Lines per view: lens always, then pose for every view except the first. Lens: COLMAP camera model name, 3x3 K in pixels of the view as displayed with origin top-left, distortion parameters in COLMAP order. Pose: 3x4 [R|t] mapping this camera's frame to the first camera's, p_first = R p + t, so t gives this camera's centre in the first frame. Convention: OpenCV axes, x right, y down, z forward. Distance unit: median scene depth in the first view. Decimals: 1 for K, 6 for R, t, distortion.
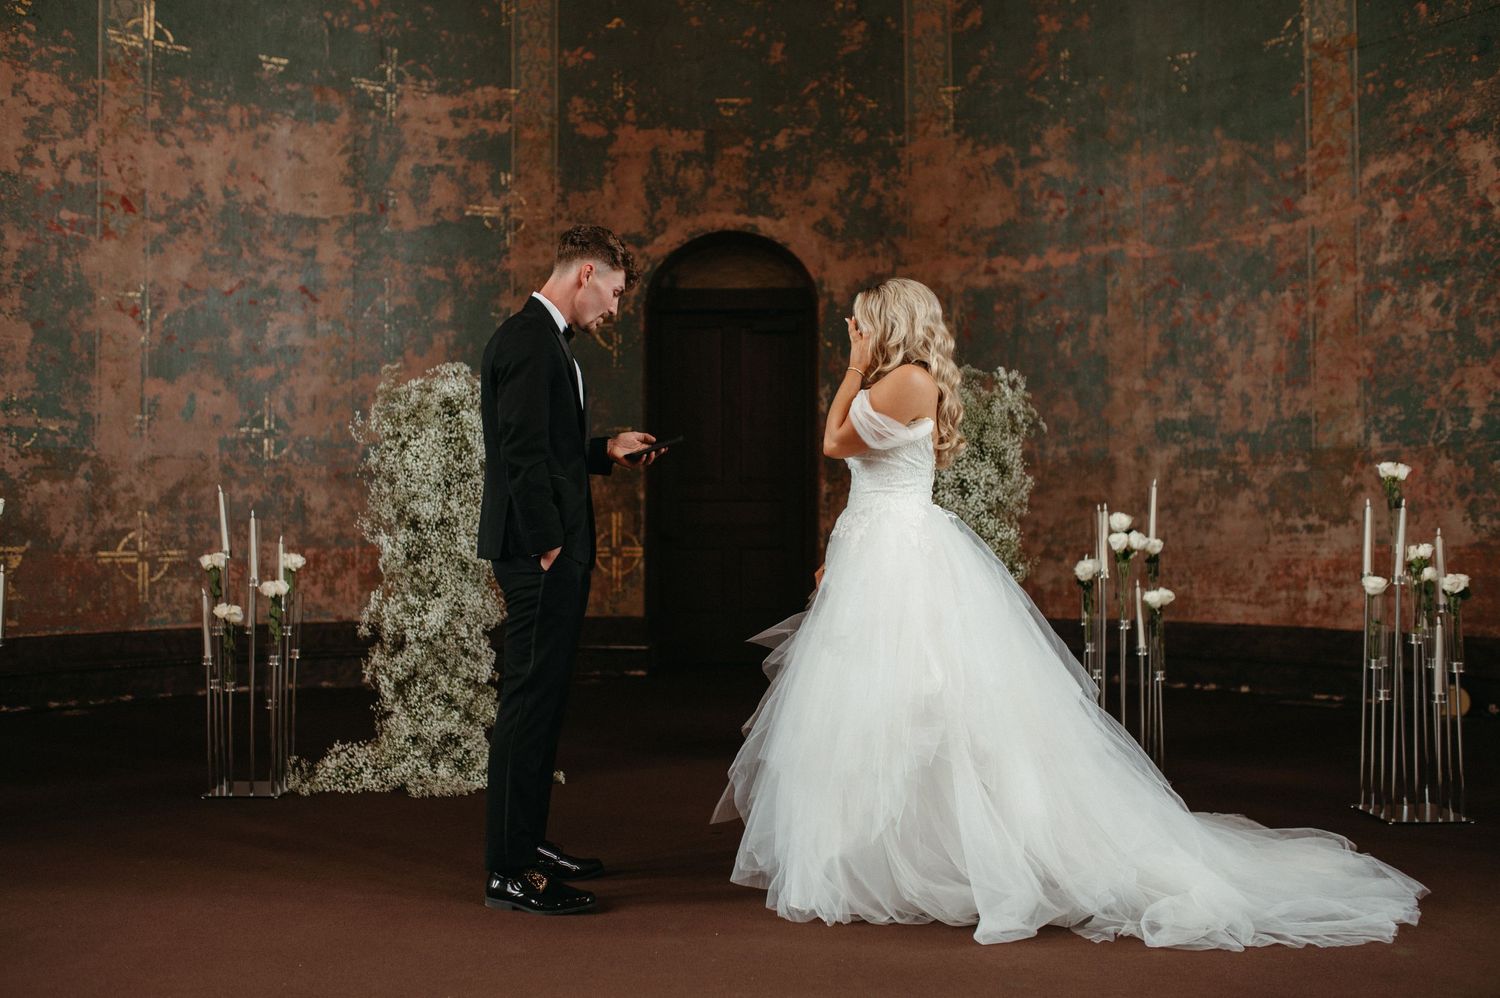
lens RADIAL K [[1431.4, 0, 732.6], [0, 1431.4, 497.1], [0, 0, 1]] dist [-0.081470, 0.115278]
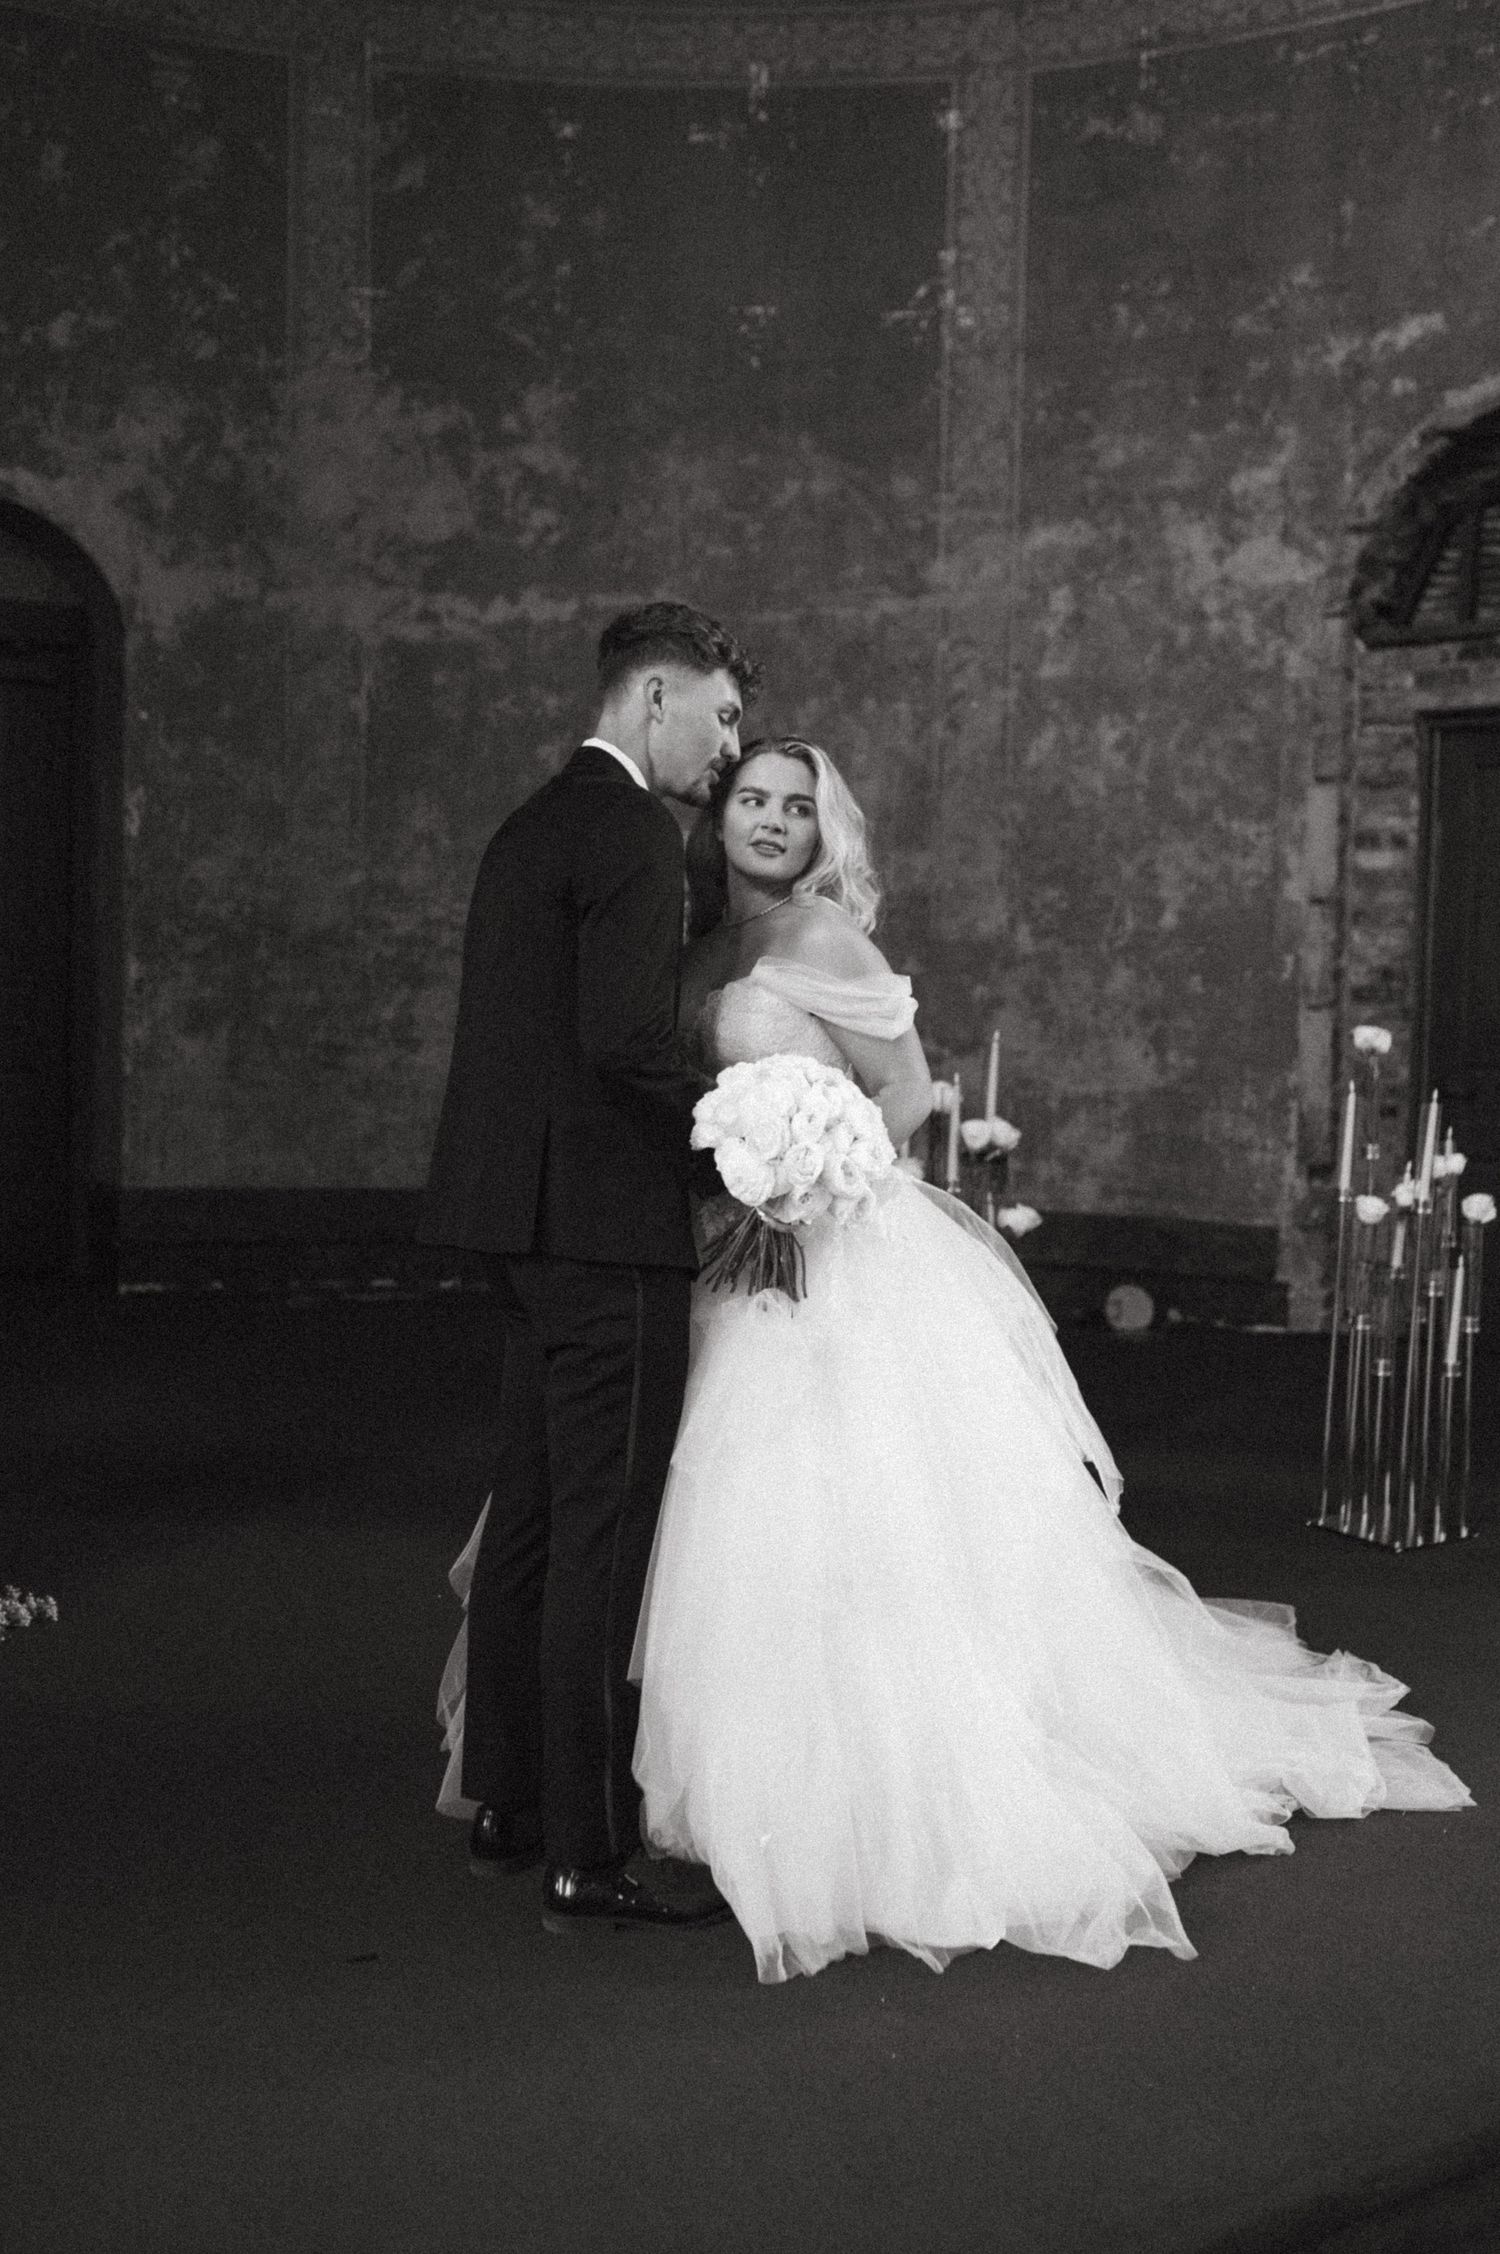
lens RADIAL K [[2150.9, 0, 734.7], [0, 2150.9, 1136.5], [0, 0, 1]] dist [-0.081470, 0.115278]
pose [[0.849569, -0.020020, 0.527097, -0.202127], [-0.036960, 0.994564, 0.097346, -0.035526], [-0.526181, -0.102184, 0.844211, 0.160500]]
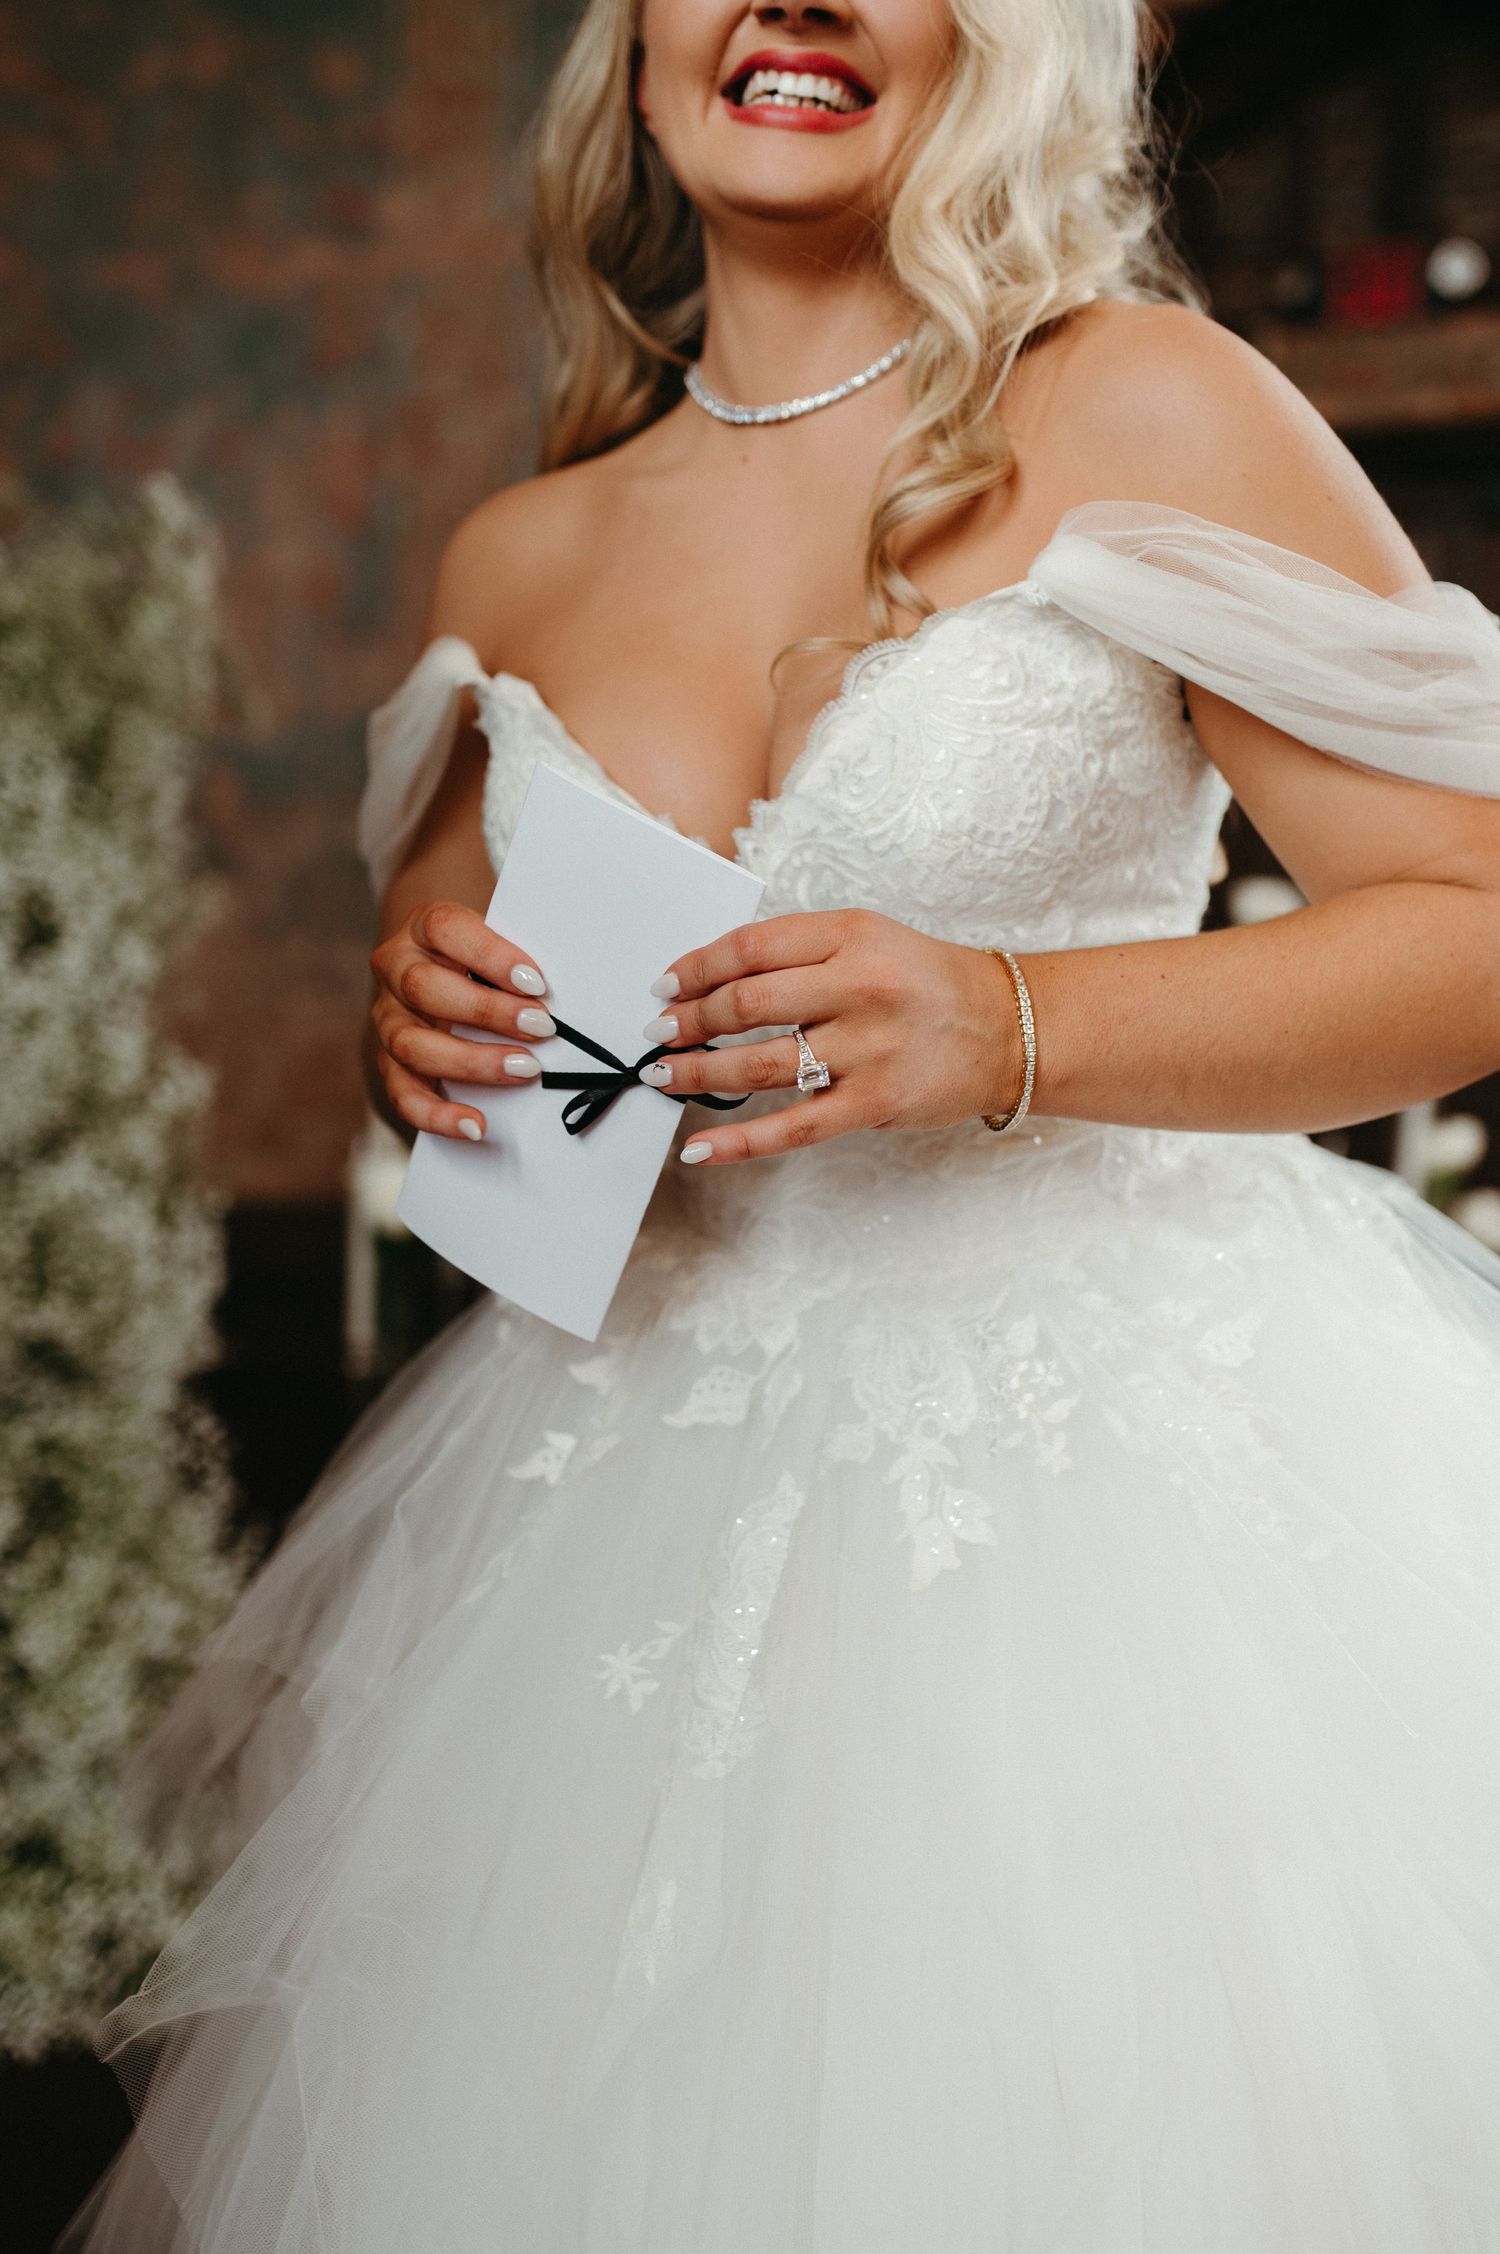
lens RADIAL K [[2396.1, 0, 730.8], [0, 2396.1, 1129.8], [0, 0, 1]] dist [-0.067581, 0.054386]
pose [[0.694377, -0.049594, 0.717900, -0.046597], [-0.040470, 0.993352, 0.107767, -0.013921], [-0.718472, -0.103885, 0.687754, 0.385120]]
